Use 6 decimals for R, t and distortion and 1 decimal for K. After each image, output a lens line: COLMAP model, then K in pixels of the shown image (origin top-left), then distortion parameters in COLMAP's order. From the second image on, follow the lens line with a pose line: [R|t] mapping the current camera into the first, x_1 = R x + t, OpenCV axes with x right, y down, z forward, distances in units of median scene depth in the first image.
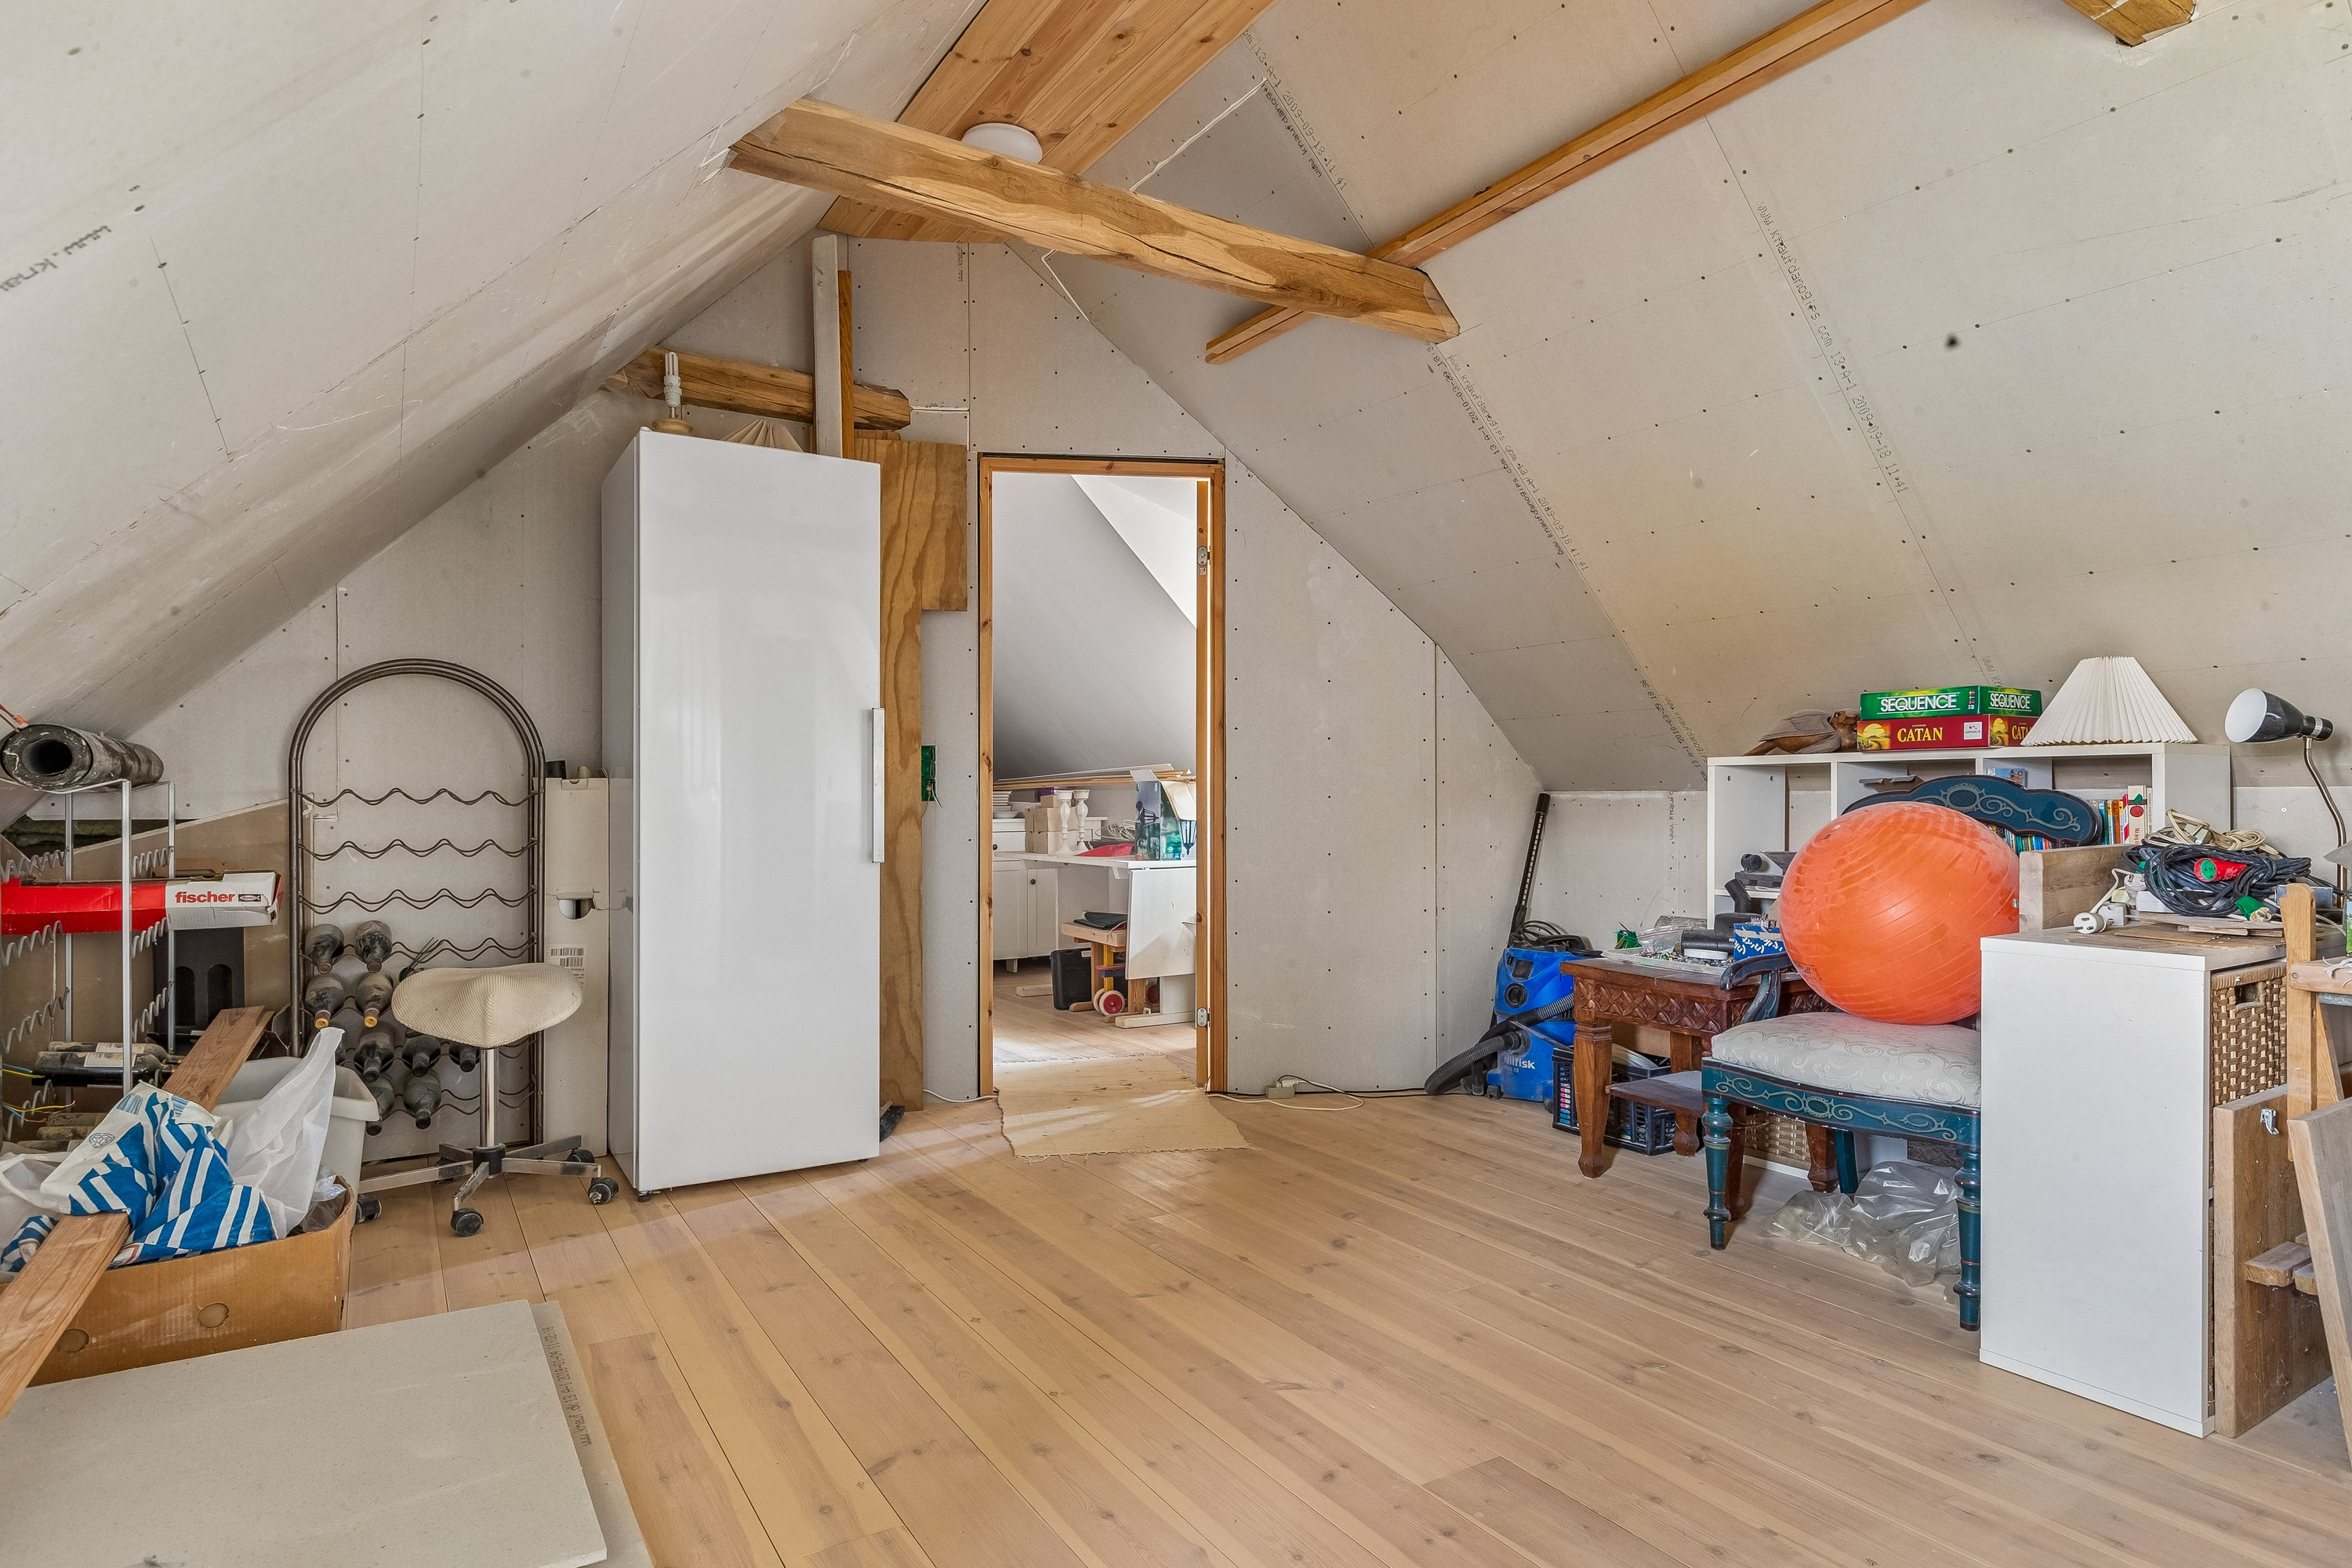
lens RADIAL K [[1288.4, 0, 1176.0], [0, 1288.4, 784.0], [0, 0, 1]] dist [0.000251, 0.000412]
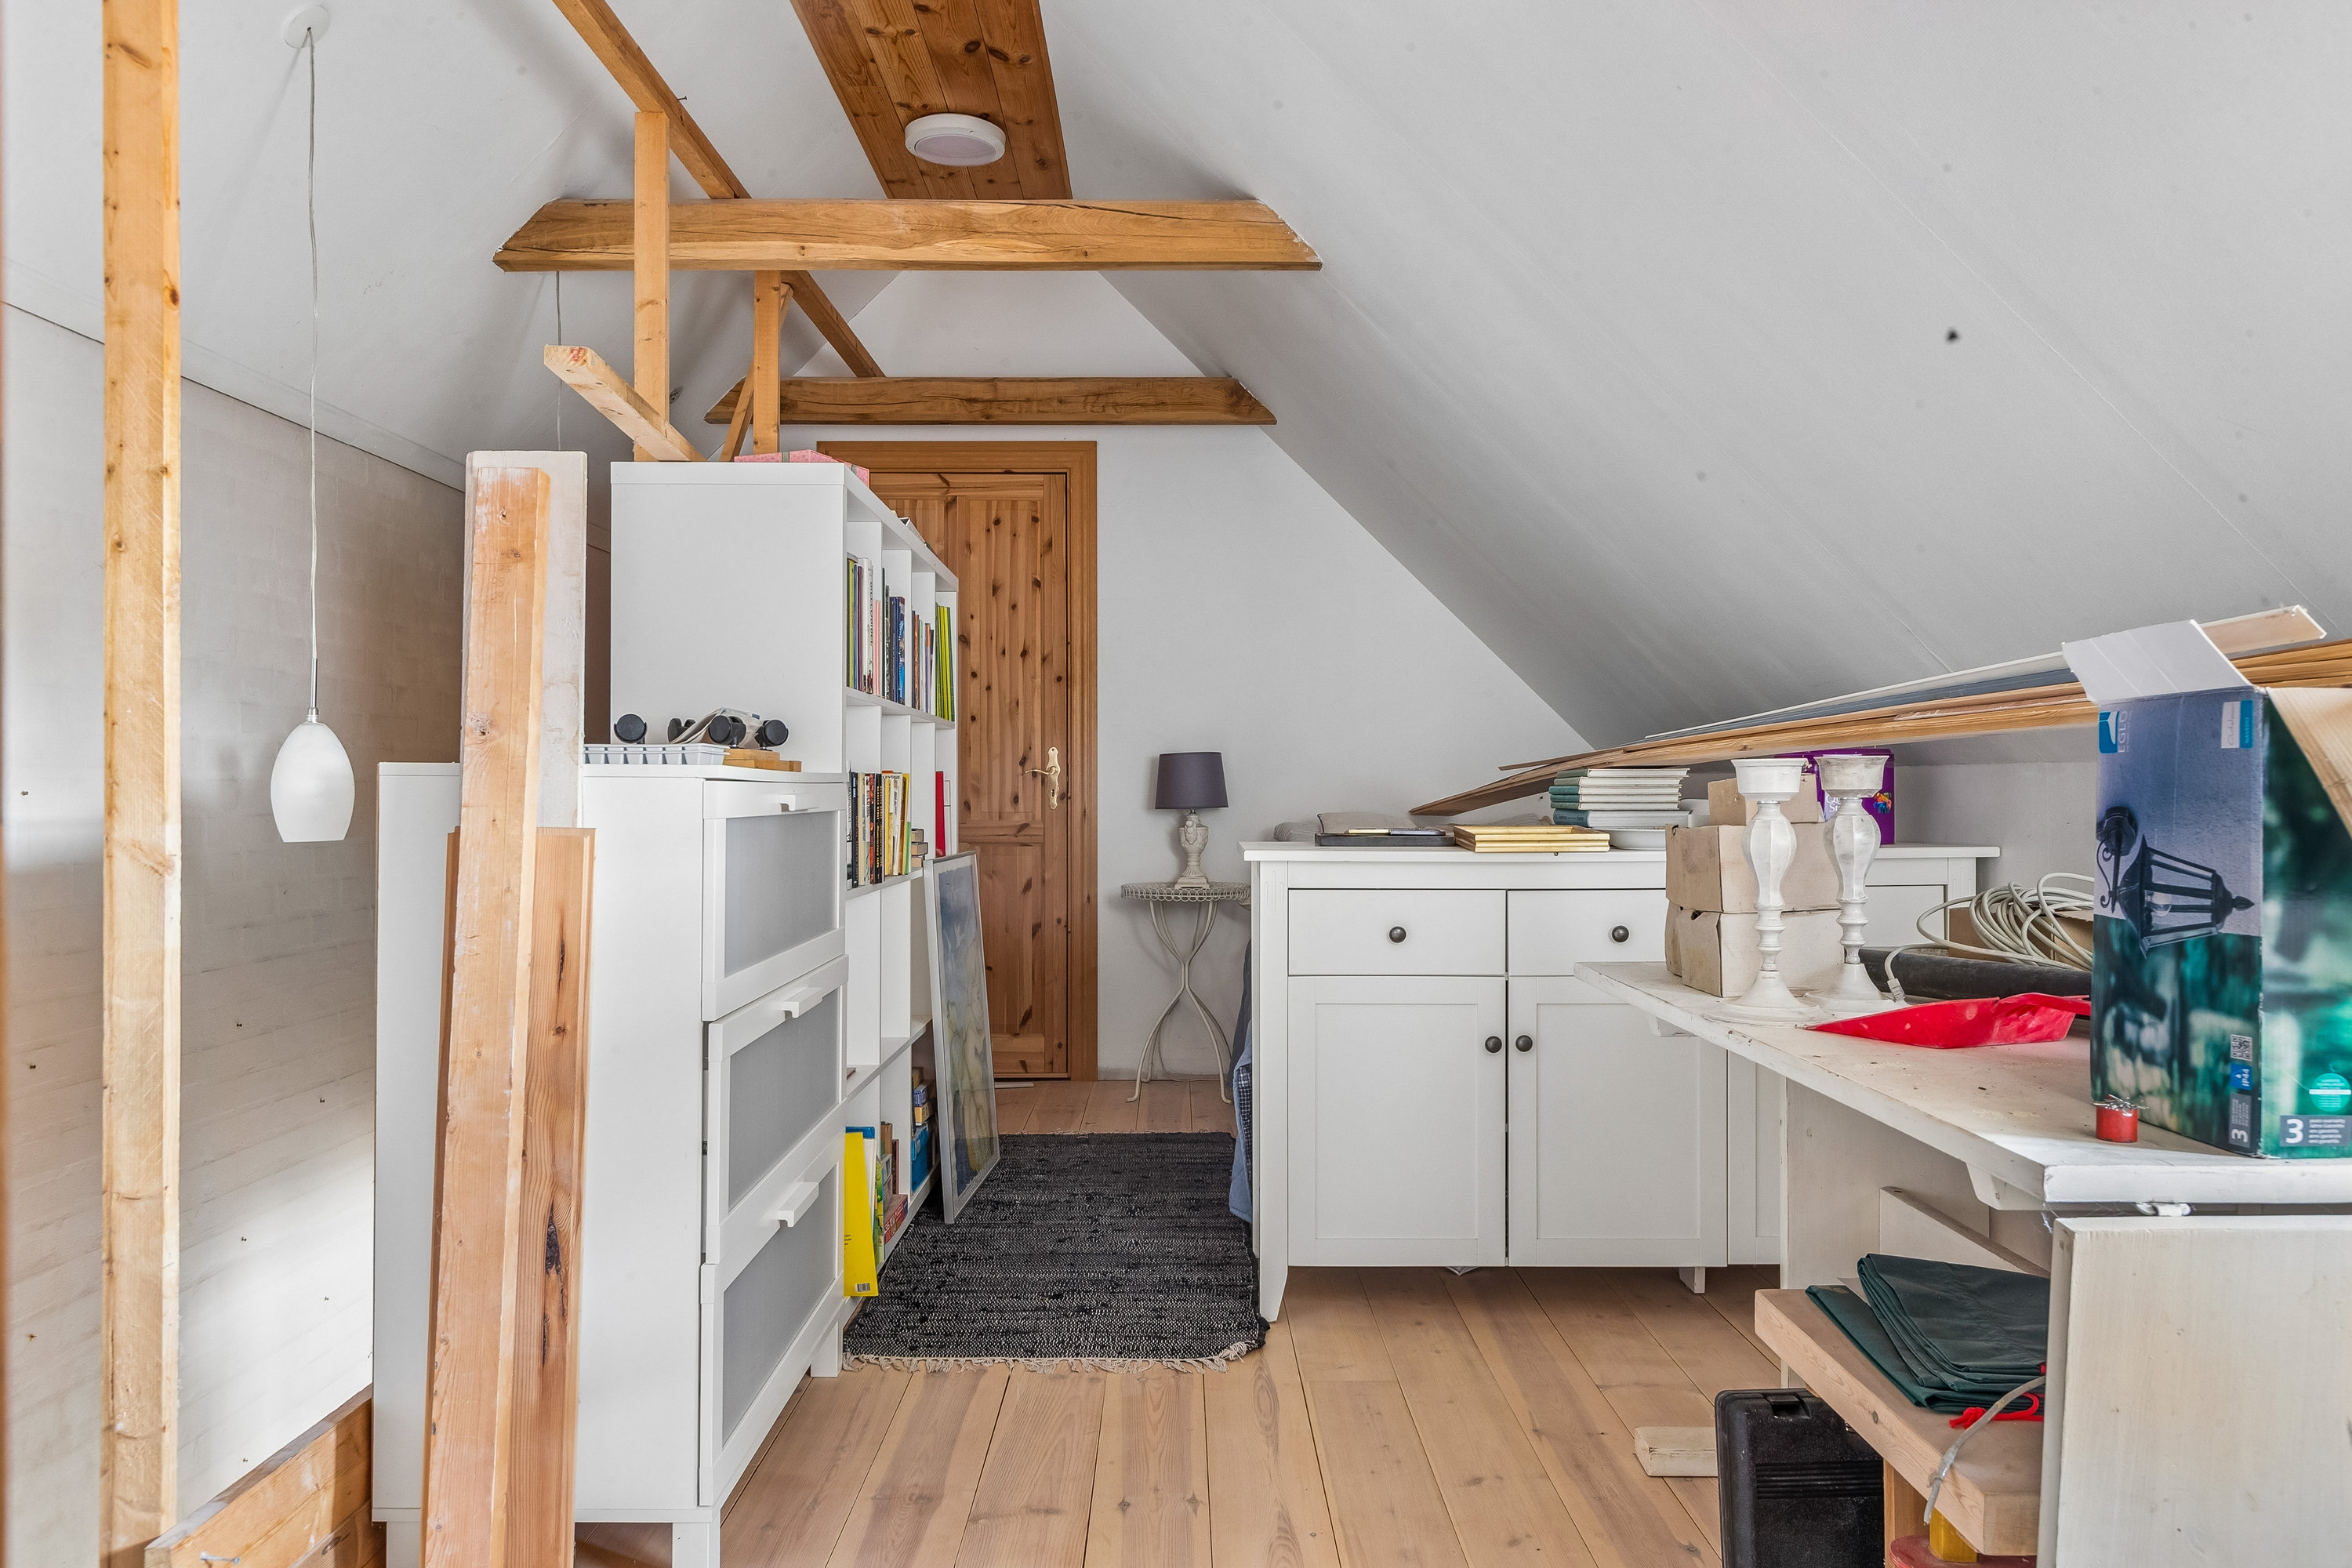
lens RADIAL K [[1601.2, 0, 1176.0], [0, 1601.2, 784.0], [0, 0, 1]] dist [0.000594, -0.000463]
pose [[0.843659, -0.002445, -0.536874, -0.019288], [0.005978, 0.999970, 0.004840, 0.008759], [0.536846, -0.007293, 0.843649, 0.740154]]
